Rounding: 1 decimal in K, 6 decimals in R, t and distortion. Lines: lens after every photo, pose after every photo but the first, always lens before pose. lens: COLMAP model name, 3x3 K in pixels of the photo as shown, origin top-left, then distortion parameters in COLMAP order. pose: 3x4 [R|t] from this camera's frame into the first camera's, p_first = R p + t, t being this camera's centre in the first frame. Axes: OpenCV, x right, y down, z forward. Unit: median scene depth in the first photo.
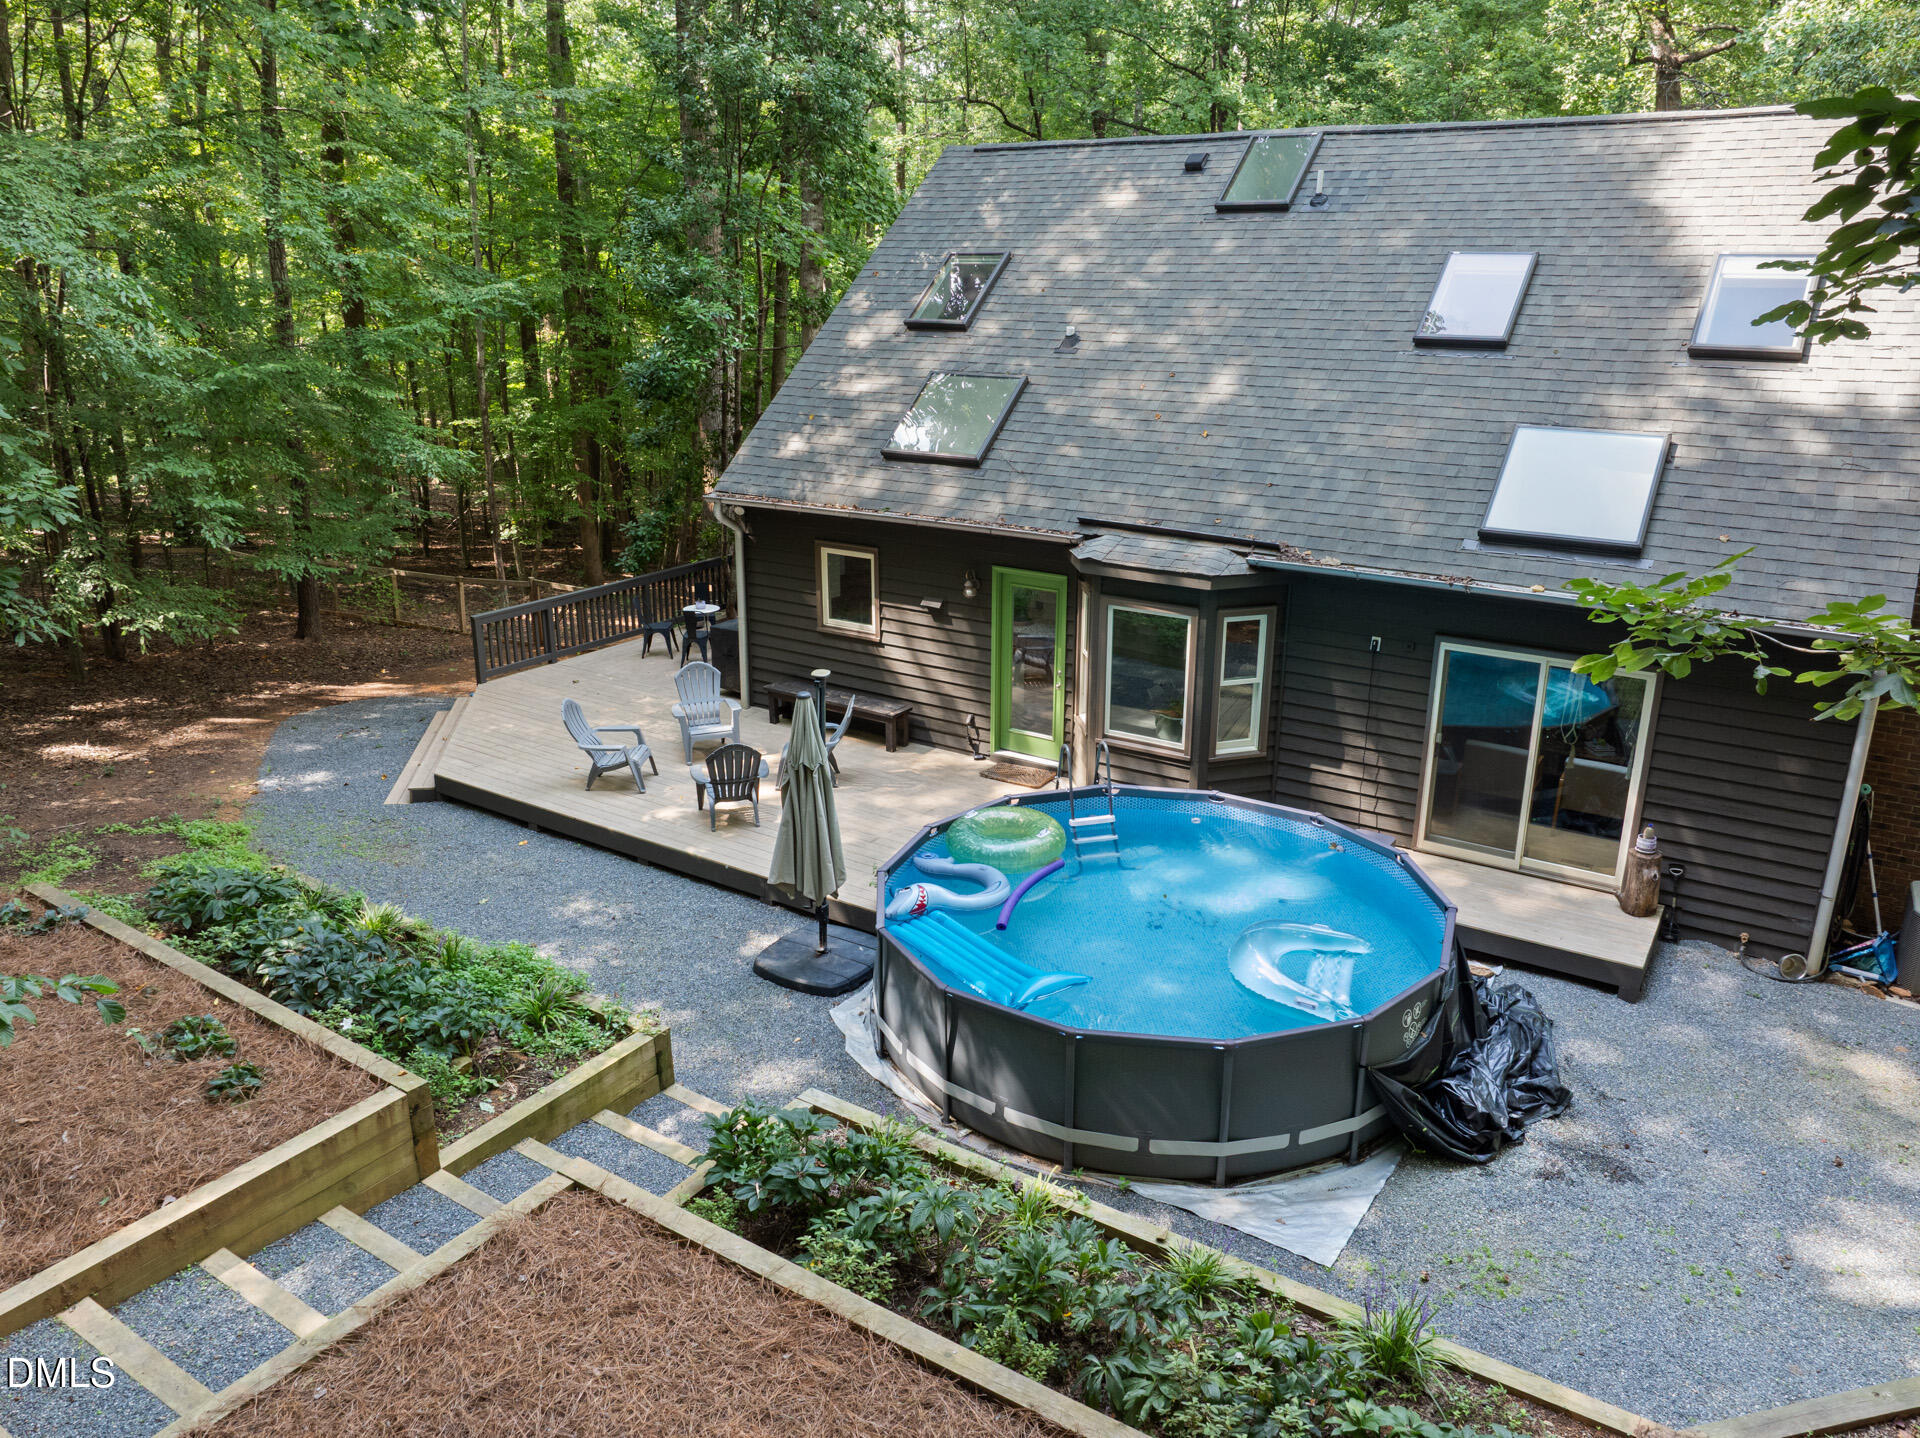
lens RADIAL K [[1352.1, 0, 965.5], [0, 1352.1, 718.1], [0, 0, 1]] dist [-0.012018, -0.002810]
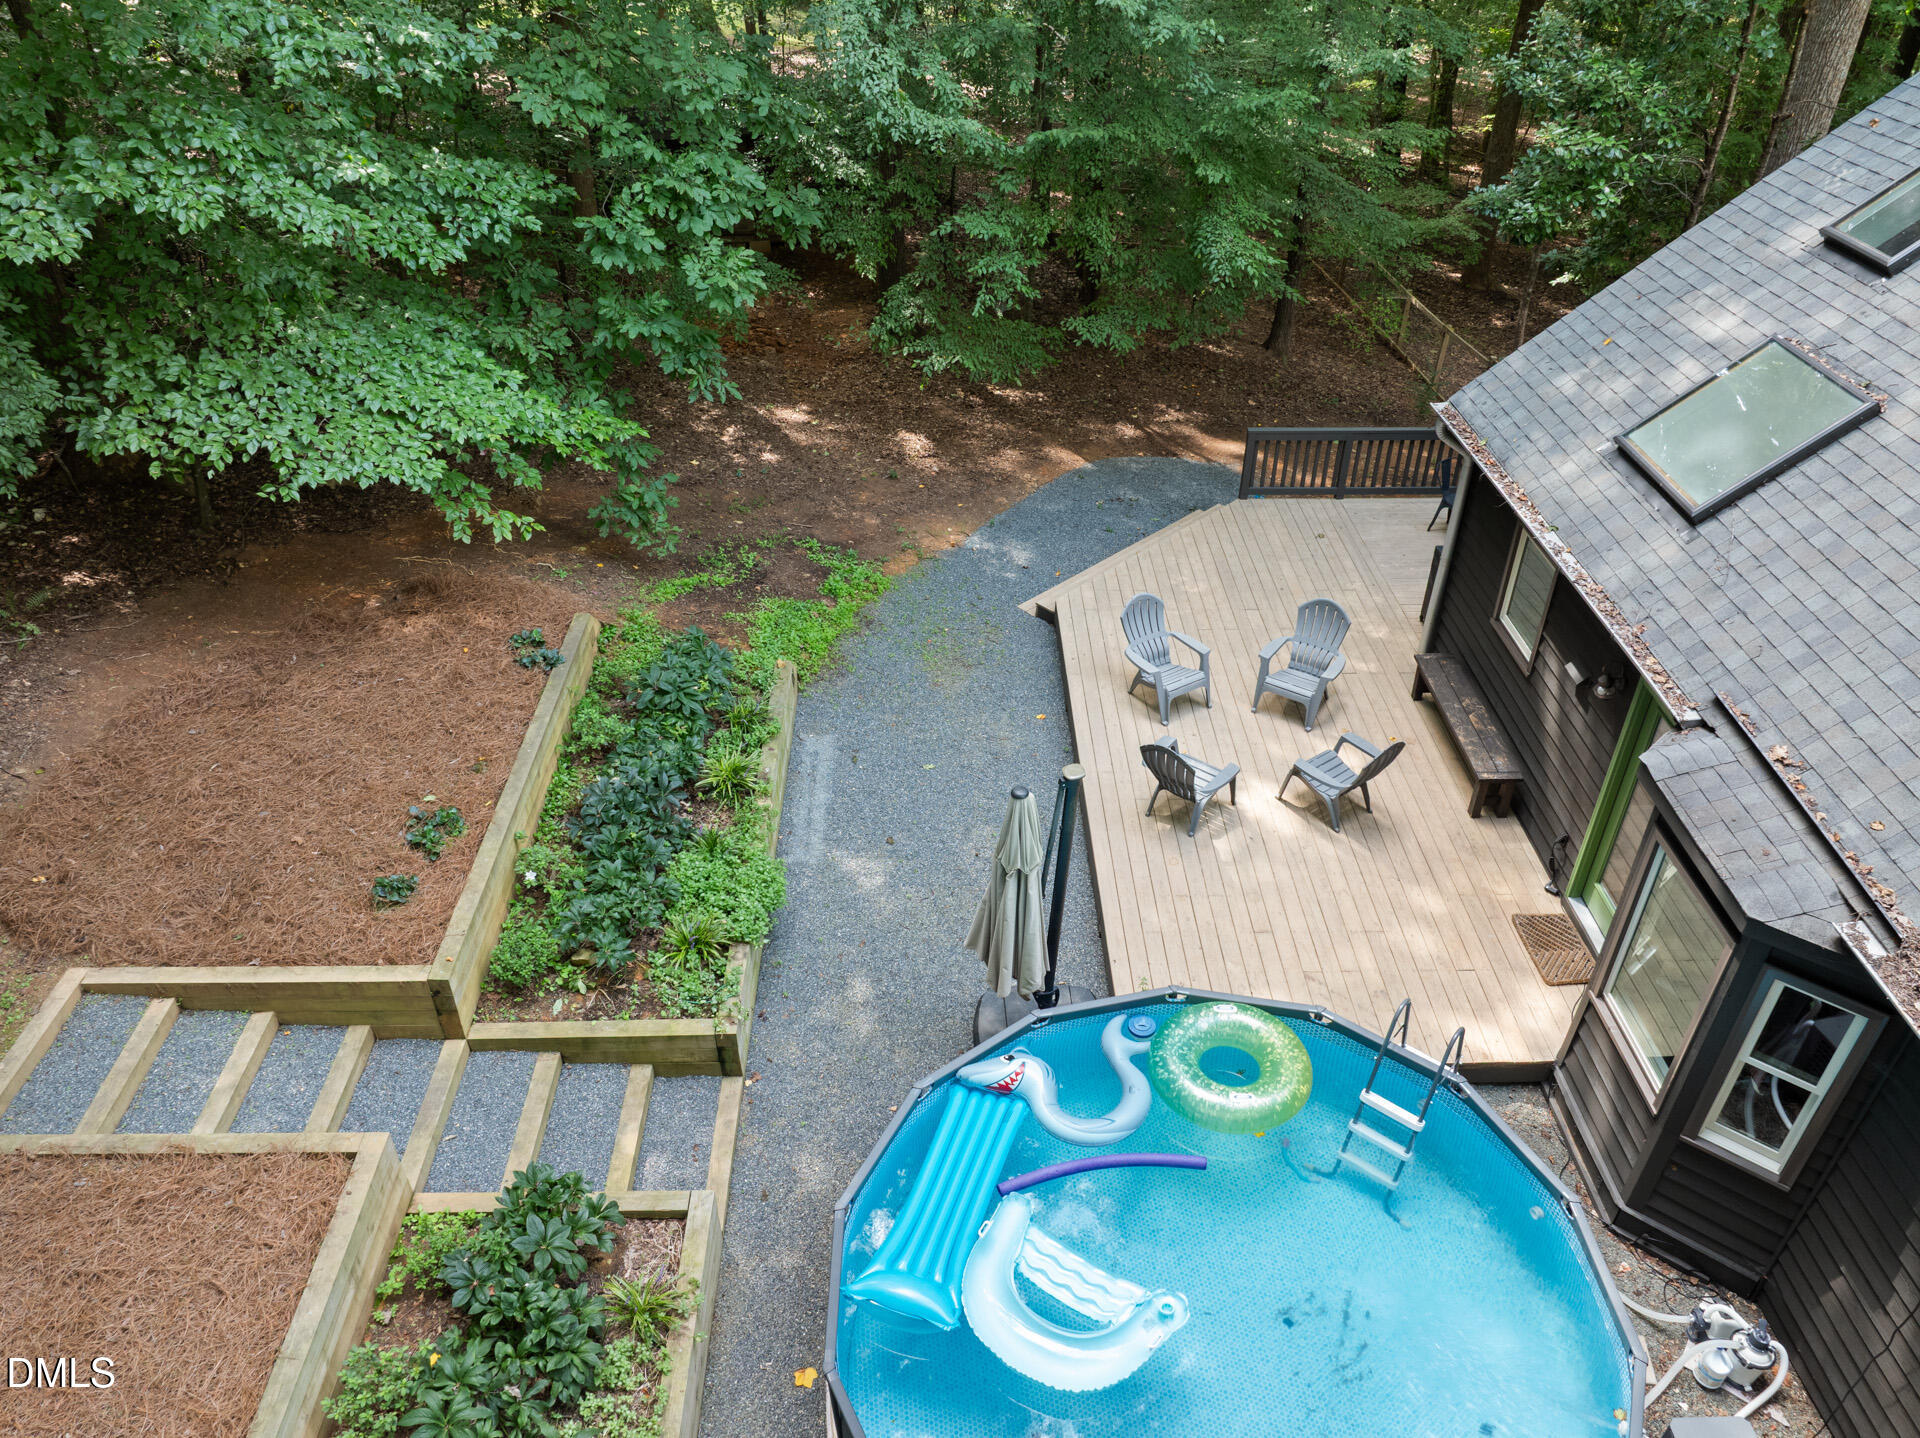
lens RADIAL K [[1352.1, 0, 961.1], [0, 1352.1, 718.8], [0, 0, 1]] dist [-0.012018, -0.002810]
pose [[0.578062, 0.470870, -0.666427, 0.319671], [-0.264237, 0.880720, 0.393080, -0.304637], [0.772025, -0.051130, 0.633532, 0.370953]]
